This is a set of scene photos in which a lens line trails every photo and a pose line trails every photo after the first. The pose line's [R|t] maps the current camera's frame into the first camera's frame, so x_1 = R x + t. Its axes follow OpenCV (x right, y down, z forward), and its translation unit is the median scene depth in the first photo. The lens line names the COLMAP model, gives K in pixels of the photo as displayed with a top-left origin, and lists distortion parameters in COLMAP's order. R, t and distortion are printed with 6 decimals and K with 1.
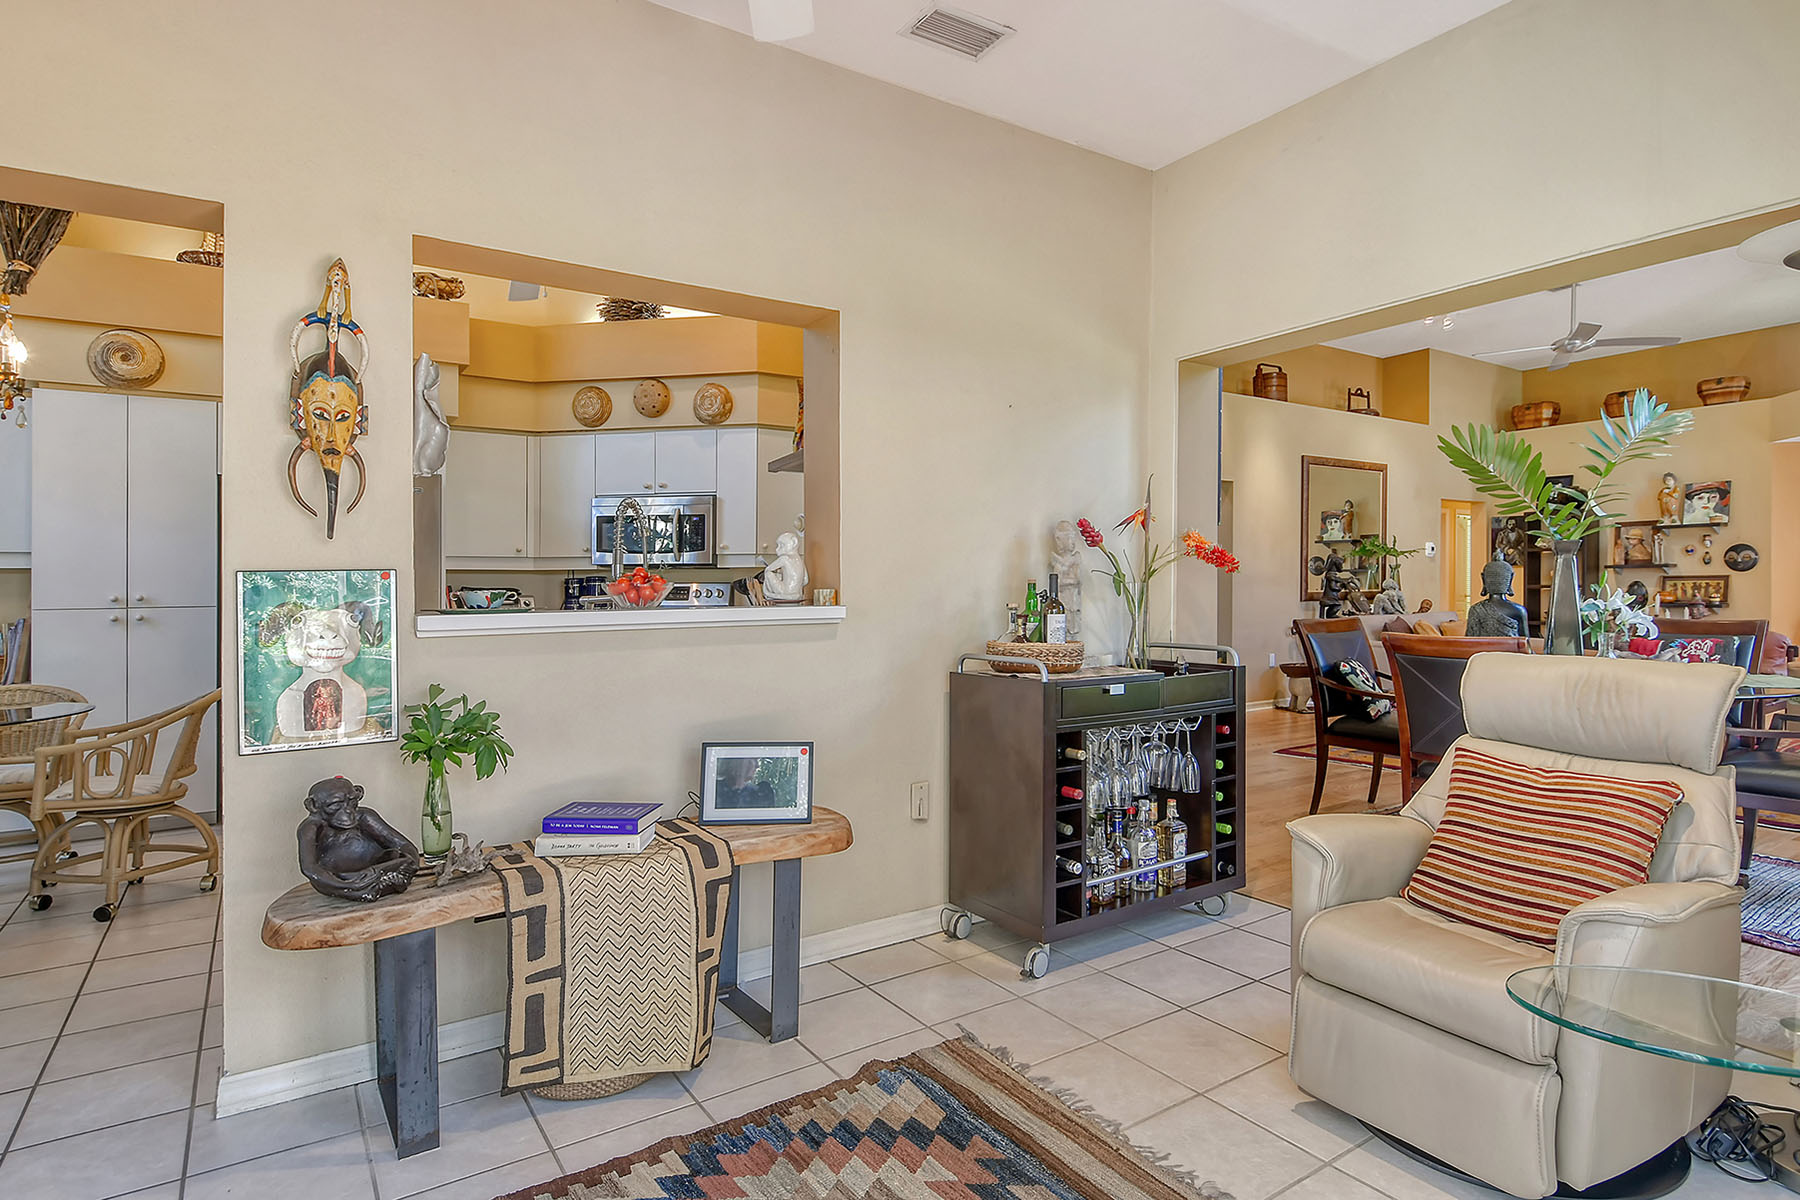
lens RADIAL K [[955.4, 0, 898.0], [0, 955.4, 585.1], [0, 0, 1]] dist [0.012772, -0.021730]
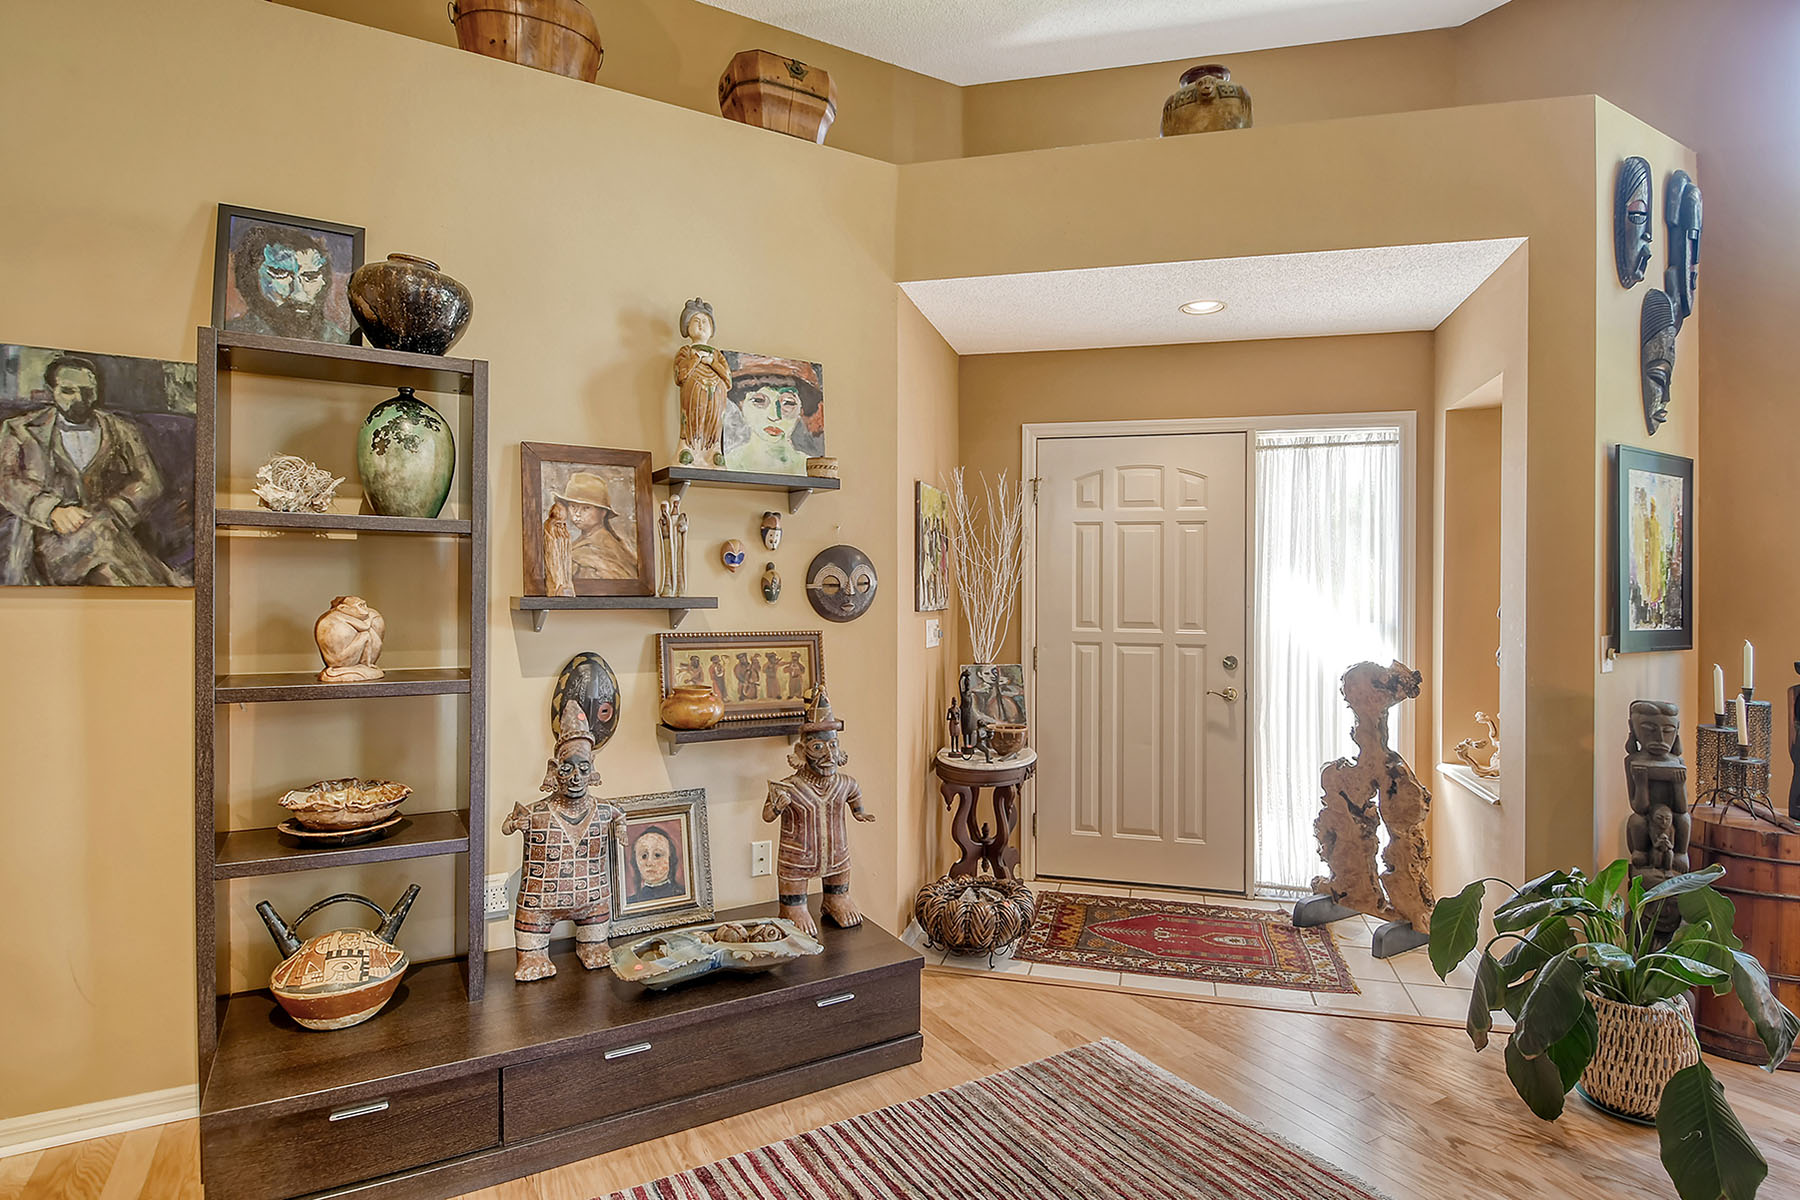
lens RADIAL K [[955.4, 0, 915.6], [0, 955.4, 602.3], [0, 0, 1]] dist [0.012772, -0.021730]
pose [[0.055773, -0.005206, 0.998430, 0.525542], [-0.011548, 0.999916, 0.005859, -0.024113], [-0.998377, -0.011857, 0.055708, 0.951079]]
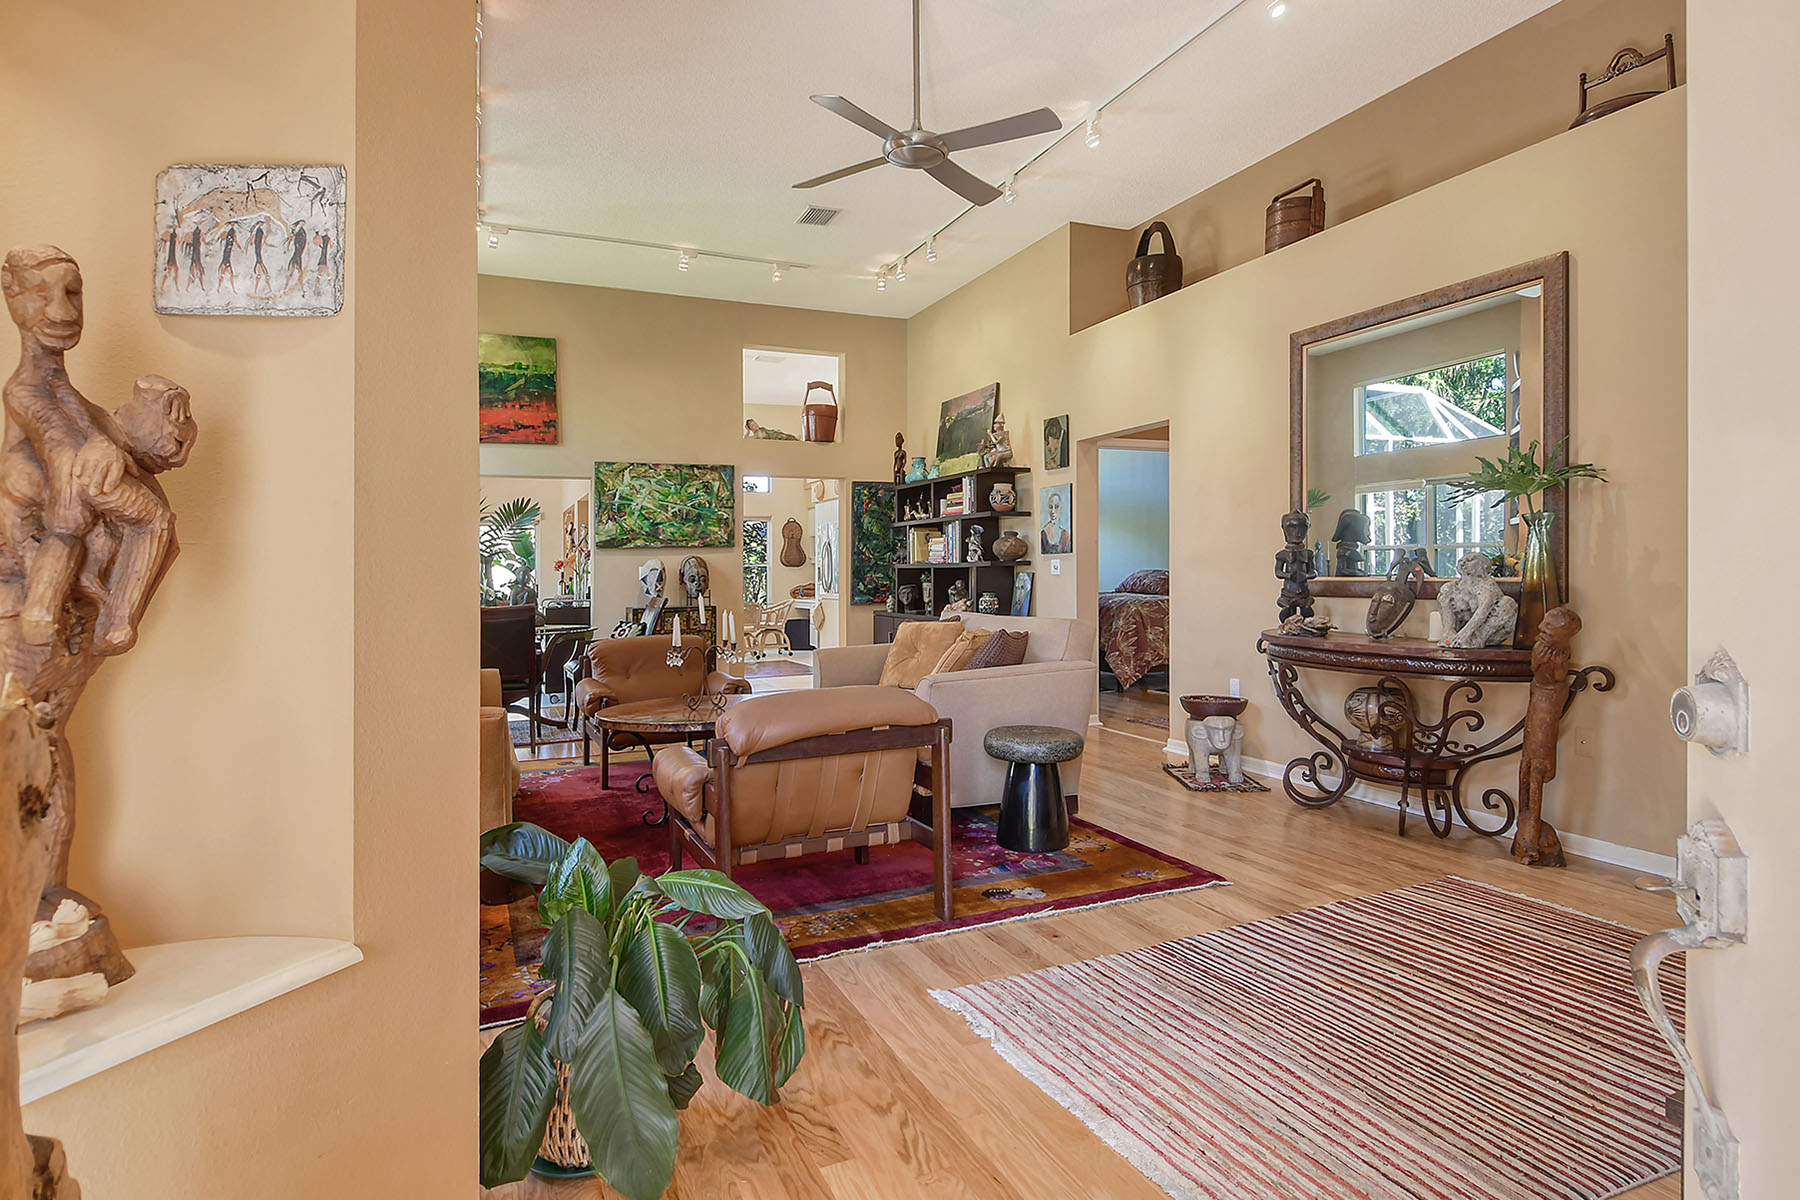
lens RADIAL K [[955.4, 0, 890.9], [0, 955.4, 555.1], [0, 0, 1]] dist [0.012772, -0.021730]
pose [[-0.164566, -0.003742, -0.986359, 1.006088], [0.020780, 0.999758, -0.007260, -0.008123], [0.986147, -0.021691, -0.164448, 0.861032]]
